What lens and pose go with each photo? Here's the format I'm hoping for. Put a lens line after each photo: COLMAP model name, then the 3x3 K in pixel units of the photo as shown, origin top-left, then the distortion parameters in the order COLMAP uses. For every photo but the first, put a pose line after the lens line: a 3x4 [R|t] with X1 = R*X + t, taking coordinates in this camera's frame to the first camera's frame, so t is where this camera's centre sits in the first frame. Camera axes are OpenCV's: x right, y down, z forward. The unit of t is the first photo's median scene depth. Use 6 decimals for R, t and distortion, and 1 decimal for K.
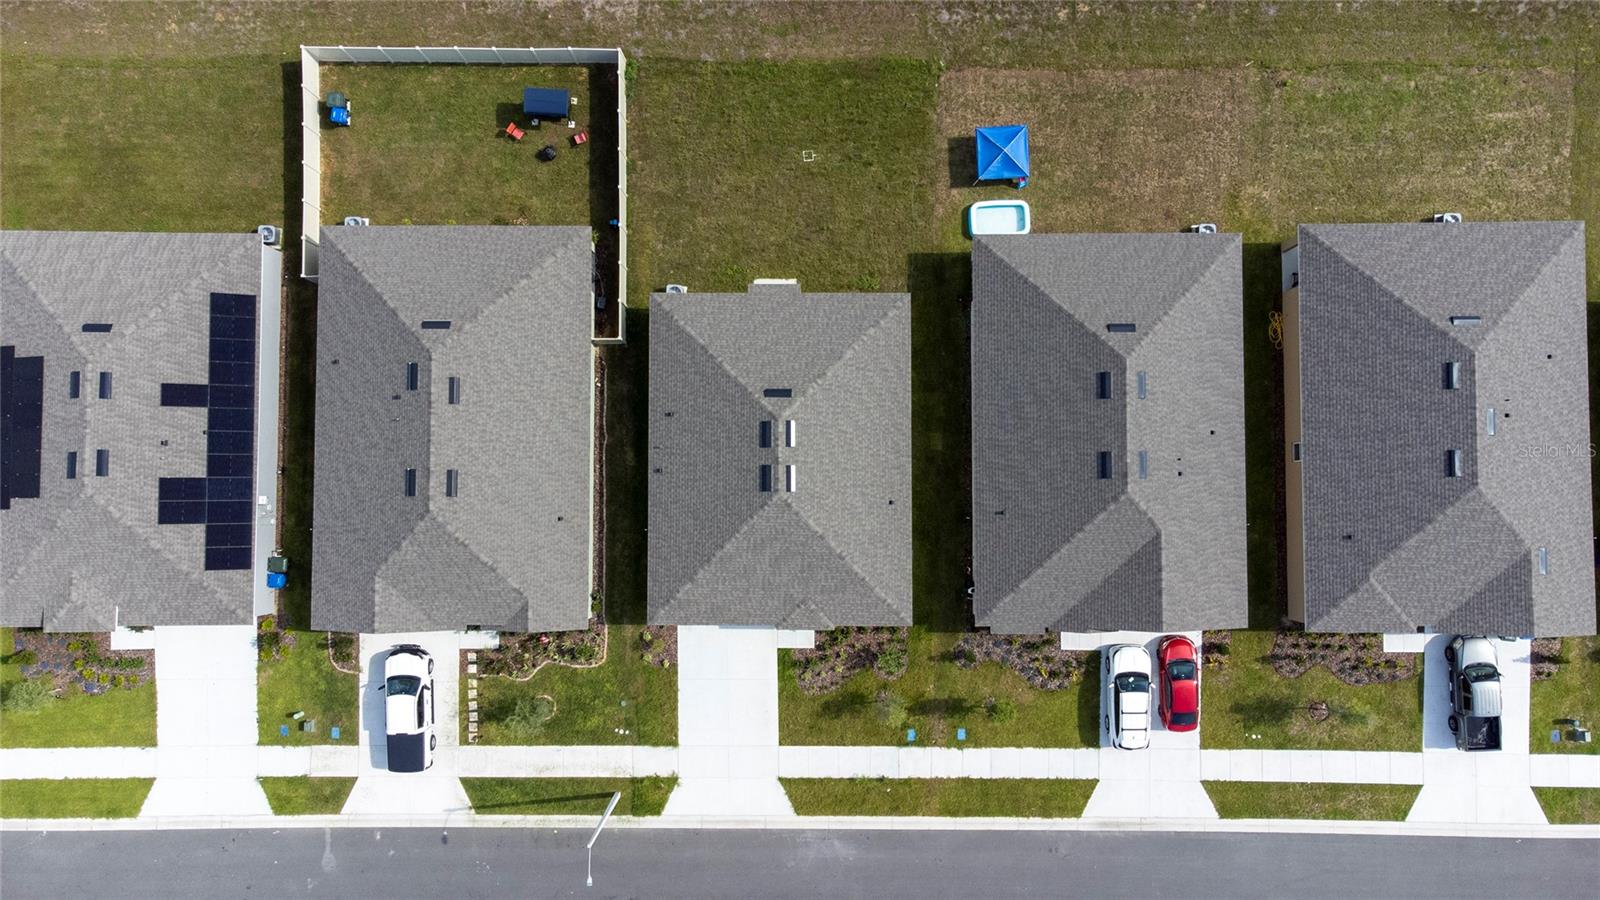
lens RADIAL K [[1195.0, 0, 800.0], [0, 1195.0, 450.0], [0, 0, 1]] dist [0.048476, 0.000189]
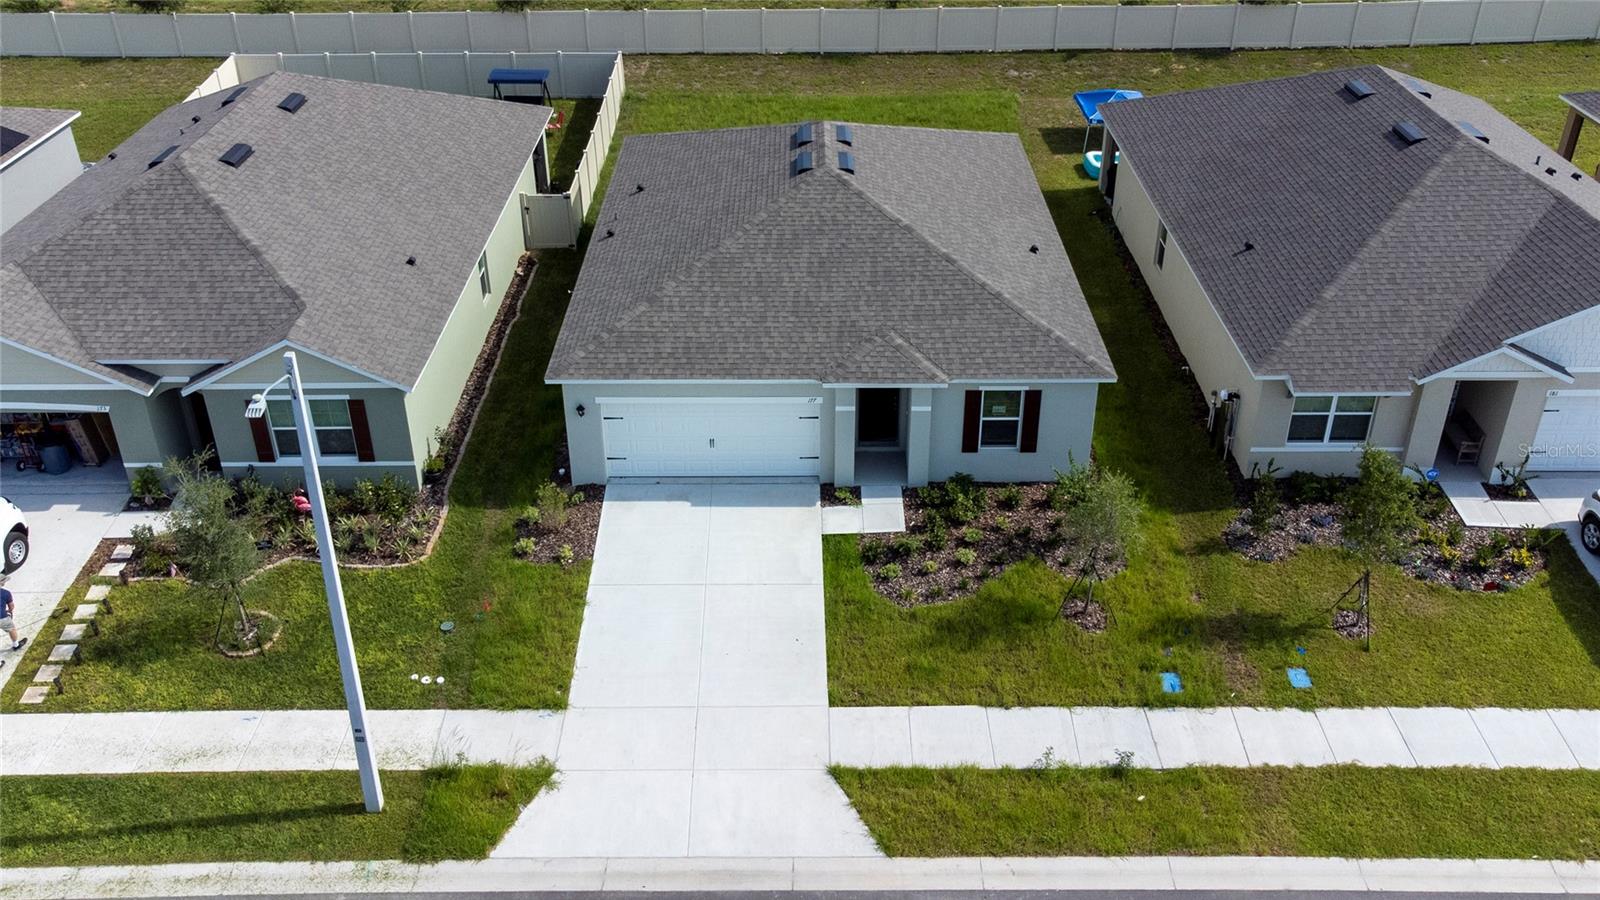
lens RADIAL K [[1363.0, 0, 802.9], [0, 1363.0, 378.2], [0, 0, 1]] dist [0.045462, 0.003215]
pose [[0.999996, -0.002627, -0.001273, -0.025232], [0.000313, 0.530053, -0.847964, 0.562383], [0.002903, 0.847960, 0.530052, 0.680168]]
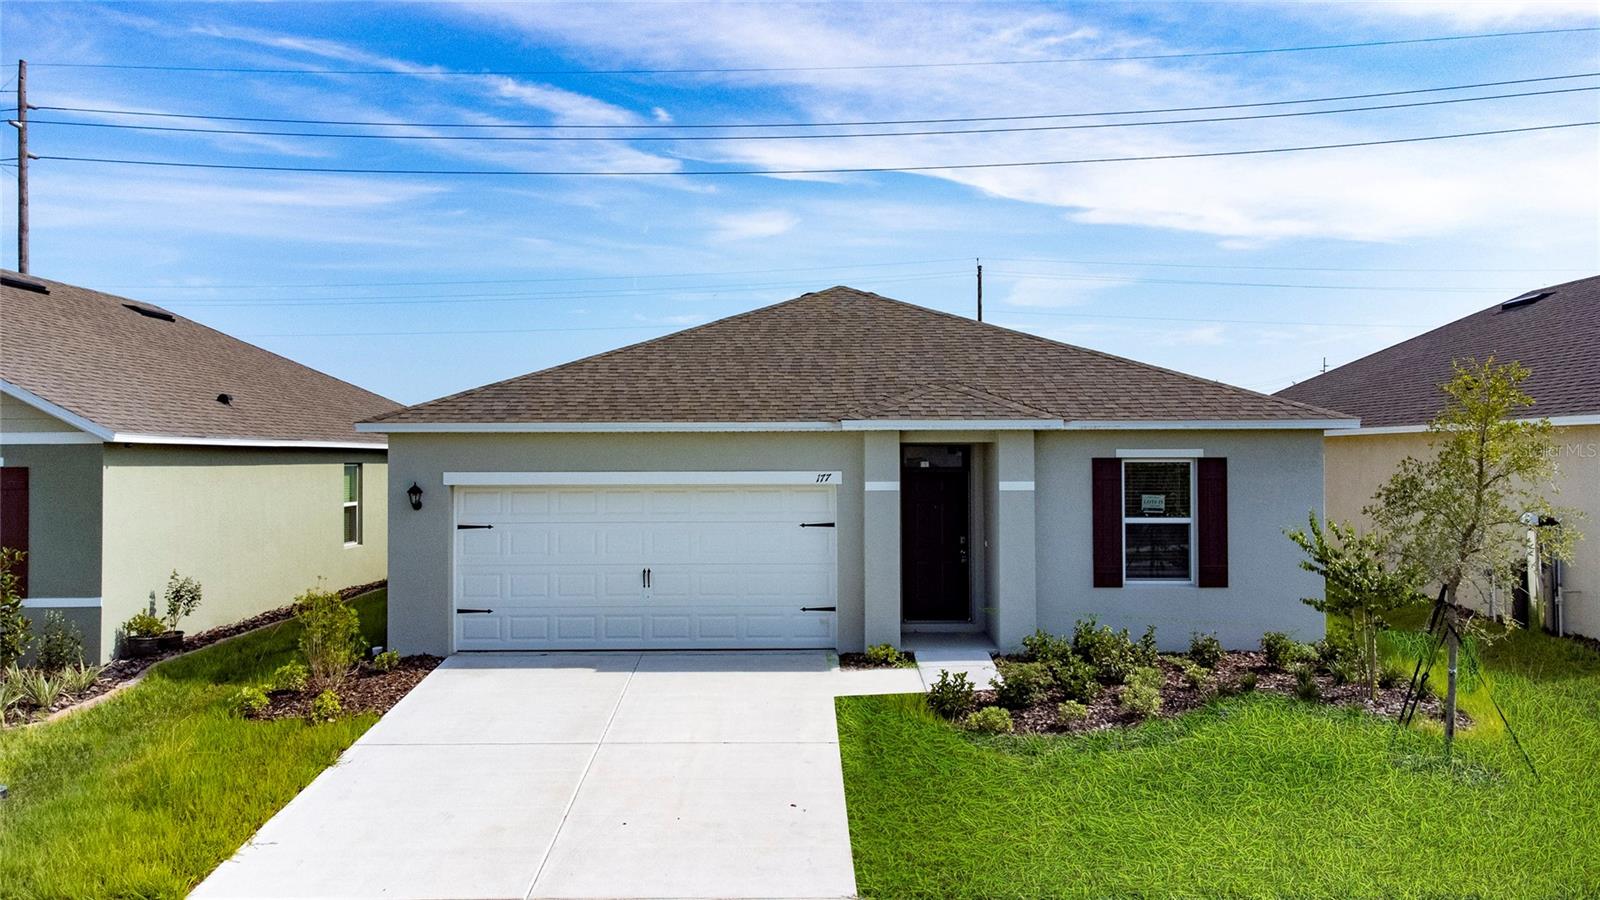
lens RADIAL K [[1195.0, 0, 800.0], [0, 1195.0, 450.0], [0, 0, 1]] dist [0.048476, 0.000189]
pose [[0.999946, -0.003802, -0.009645, -0.024955], [-0.009508, 0.034539, -0.999358, 0.389032], [0.004133, 0.999396, 0.034501, 0.943144]]
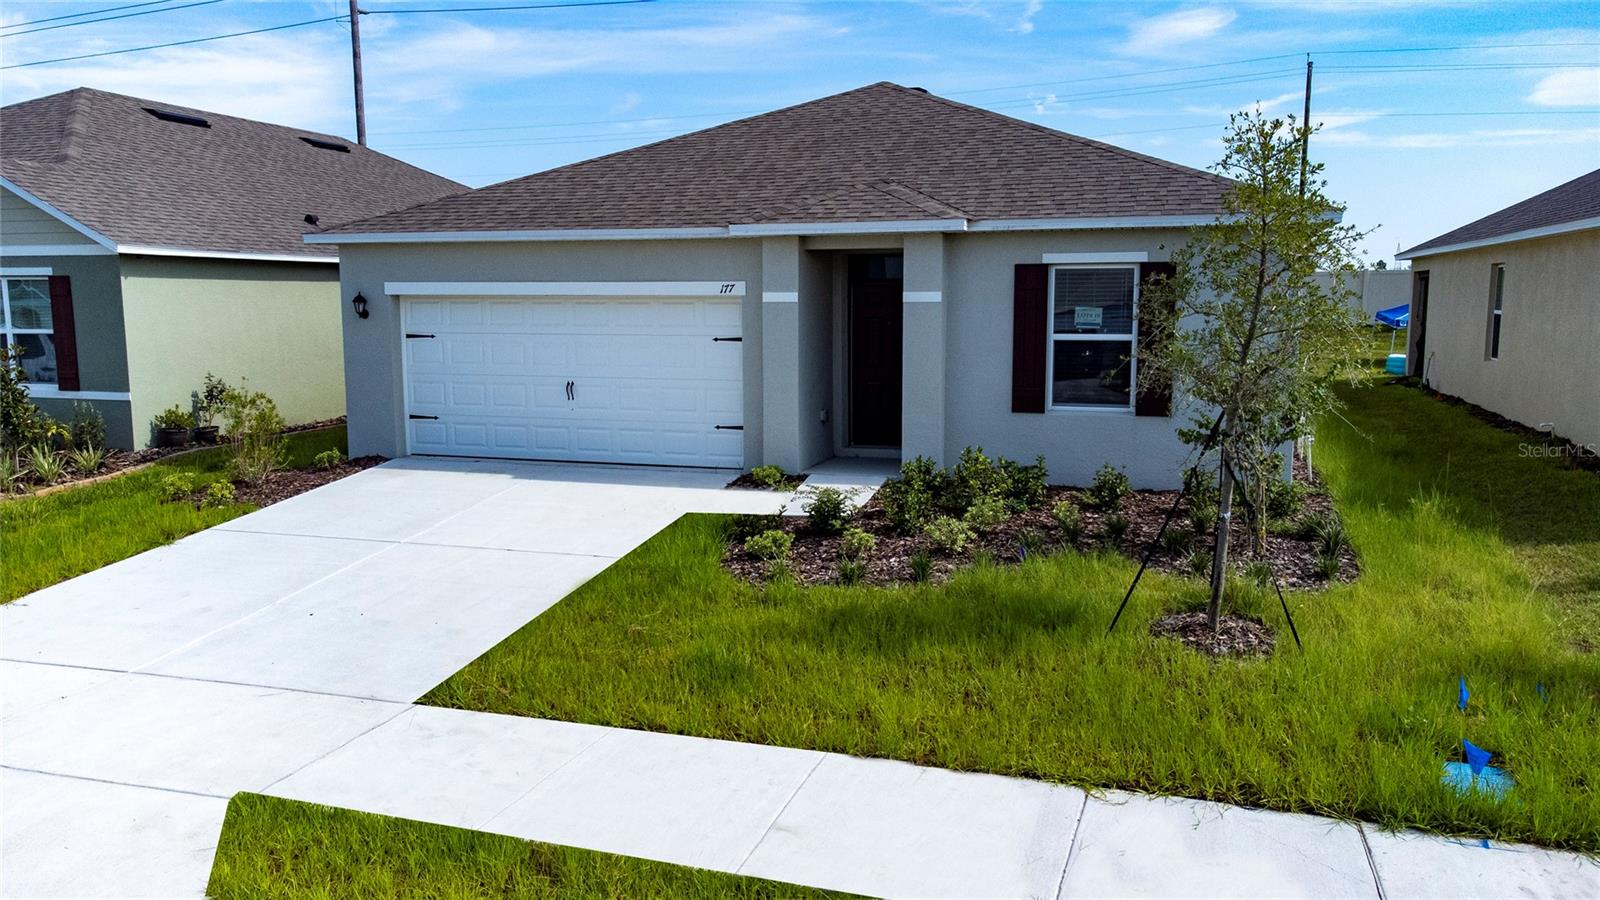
lens RADIAL K [[1195.0, 0, 800.0], [0, 1195.0, 450.0], [0, 0, 1]] dist [0.048476, 0.000189]
pose [[0.948208, 0.037424, -0.315438, 0.068364], [-0.317219, 0.163260, -0.934194, 0.358377], [0.016537, 0.985873, 0.166676, 0.950195]]
